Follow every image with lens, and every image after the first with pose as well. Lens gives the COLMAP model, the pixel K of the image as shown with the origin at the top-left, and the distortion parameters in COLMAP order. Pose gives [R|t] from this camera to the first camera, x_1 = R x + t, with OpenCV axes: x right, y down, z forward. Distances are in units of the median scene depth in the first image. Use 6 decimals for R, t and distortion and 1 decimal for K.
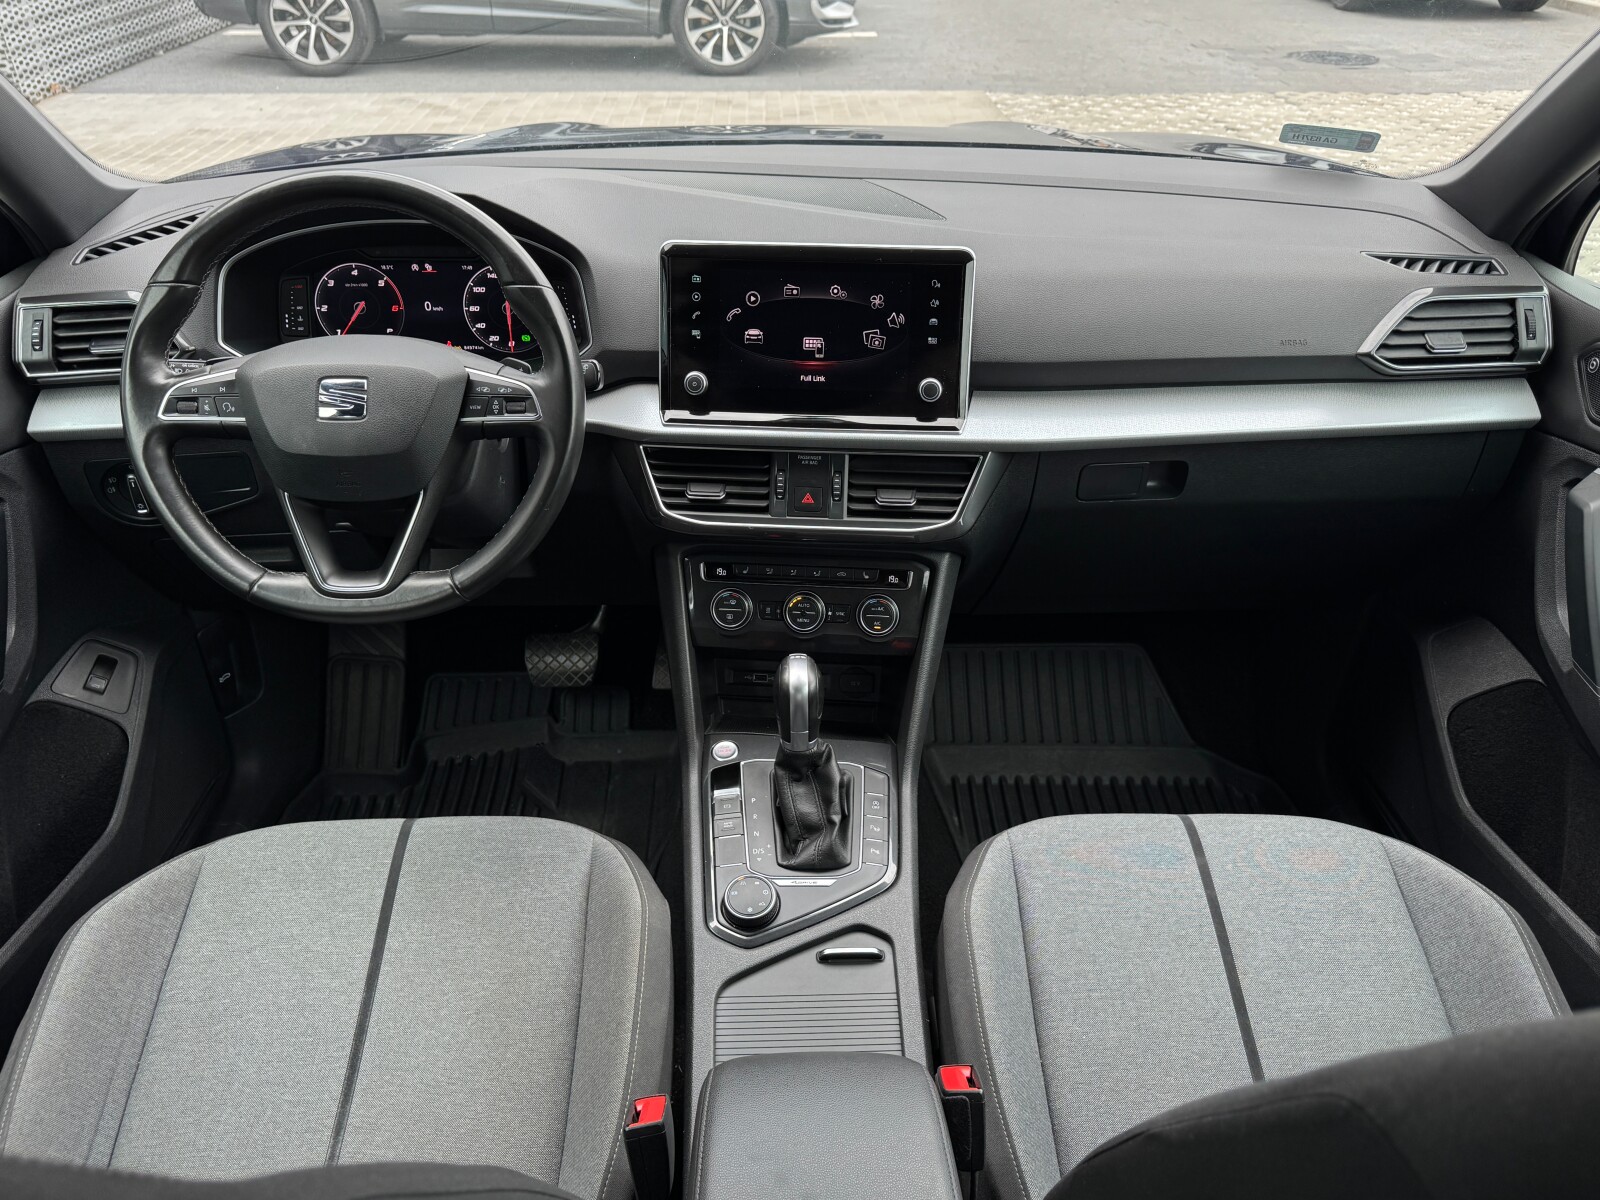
lens RADIAL K [[1220.9, 0, 802.1], [0, 1220.9, 598.8], [0, 0, 1]] dist [0.148252, -0.289356]
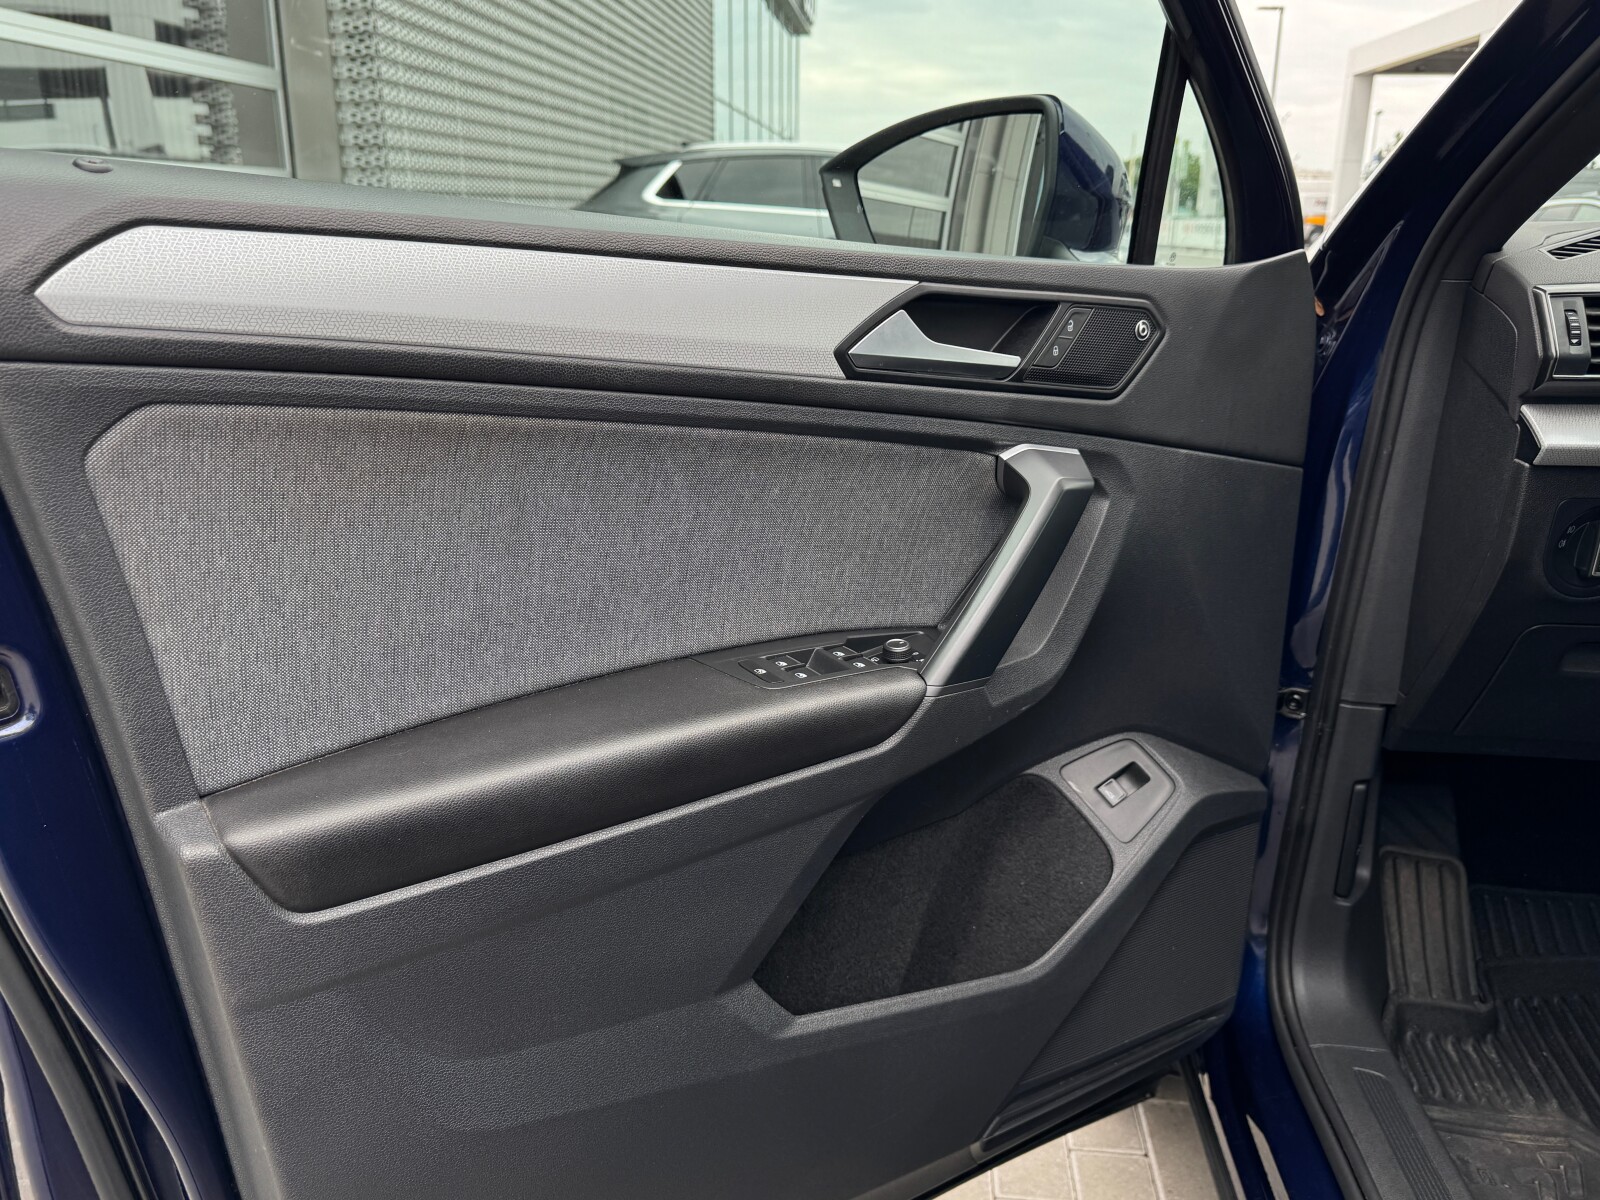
lens RADIAL K [[1225.8, 0, 800.0], [0, 1225.8, 600.0], [0, 0, 1]] dist [0.085594, -0.101066]
pose [[0.555124, 0.228755, -0.799692, -0.117662], [-0.462420, 0.884041, -0.068116, 0.116484], [0.691379, 0.407607, 0.596533, 0.427160]]
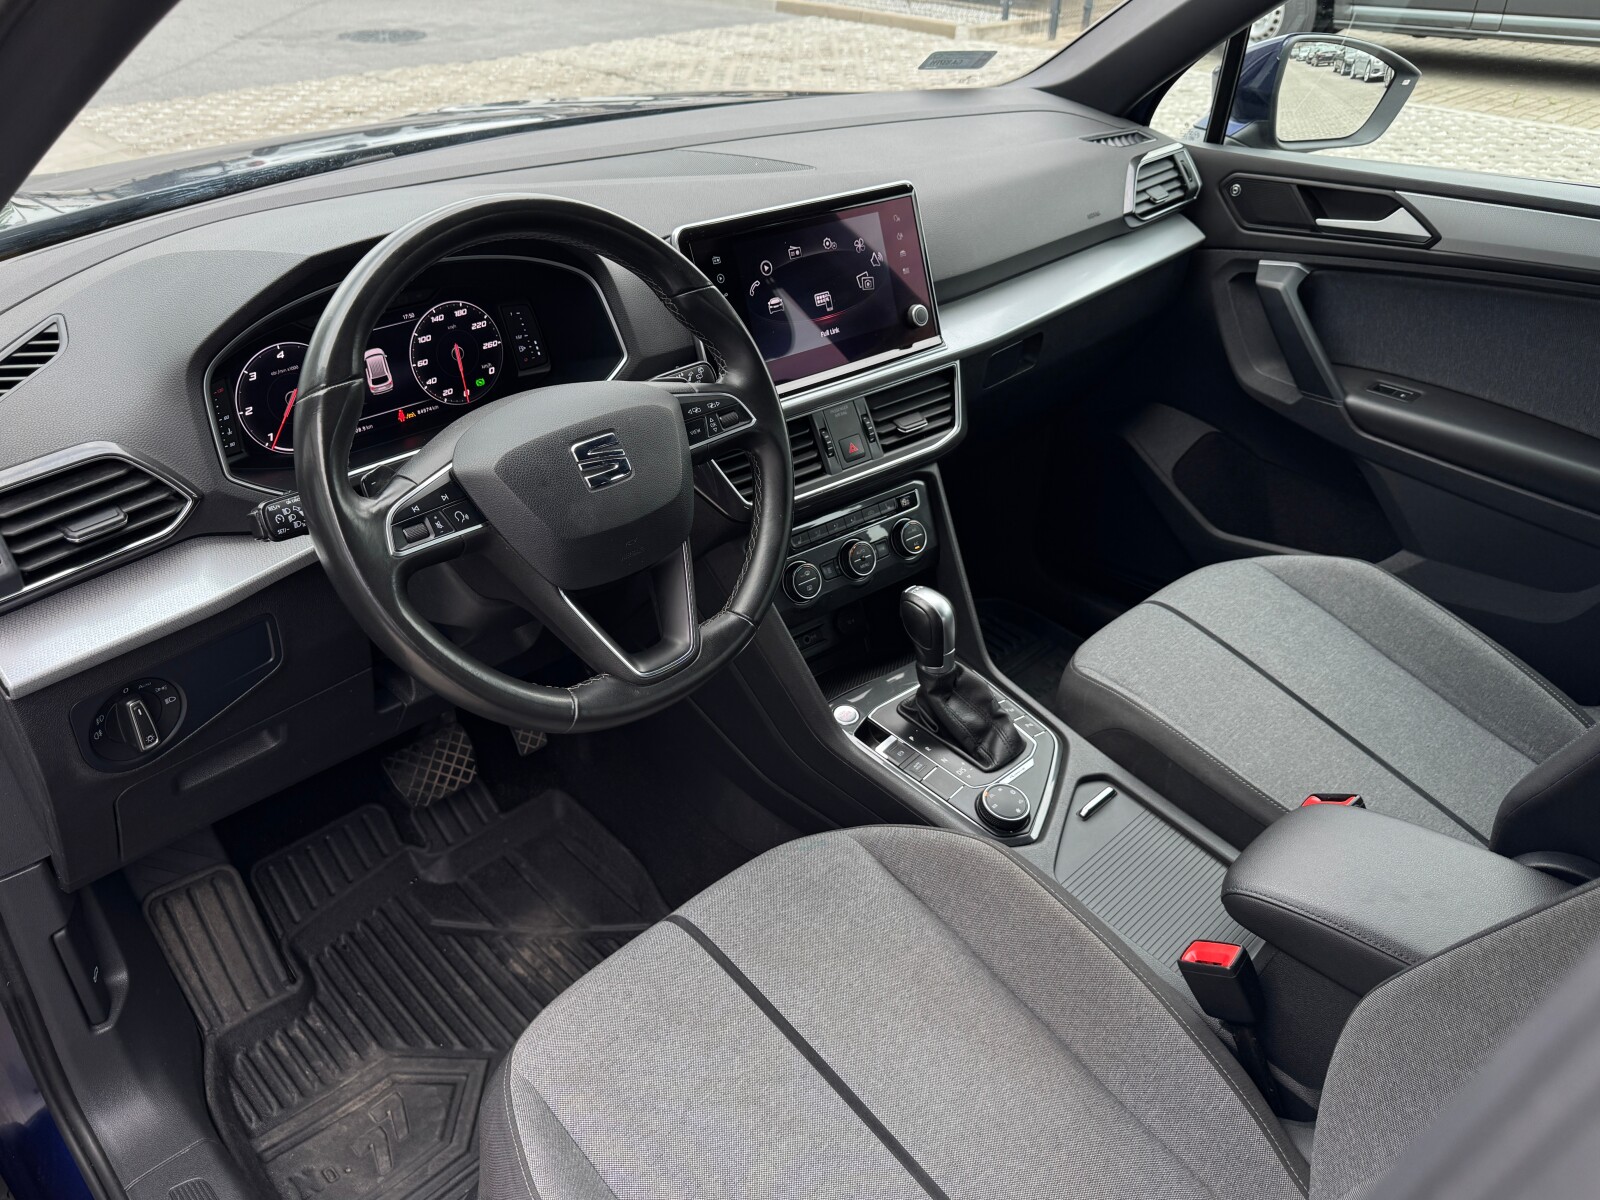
lens RADIAL K [[1219.4, 0, 813.1], [0, 1219.4, 600.2], [0, 0, 1]] dist [0.143735, -0.235150]
pose [[0.723838, -0.361842, 0.587477, -0.671949], [0.354931, 0.925430, 0.132681, -0.111758], [-0.591678, 0.112474, 0.798290, 0.212210]]
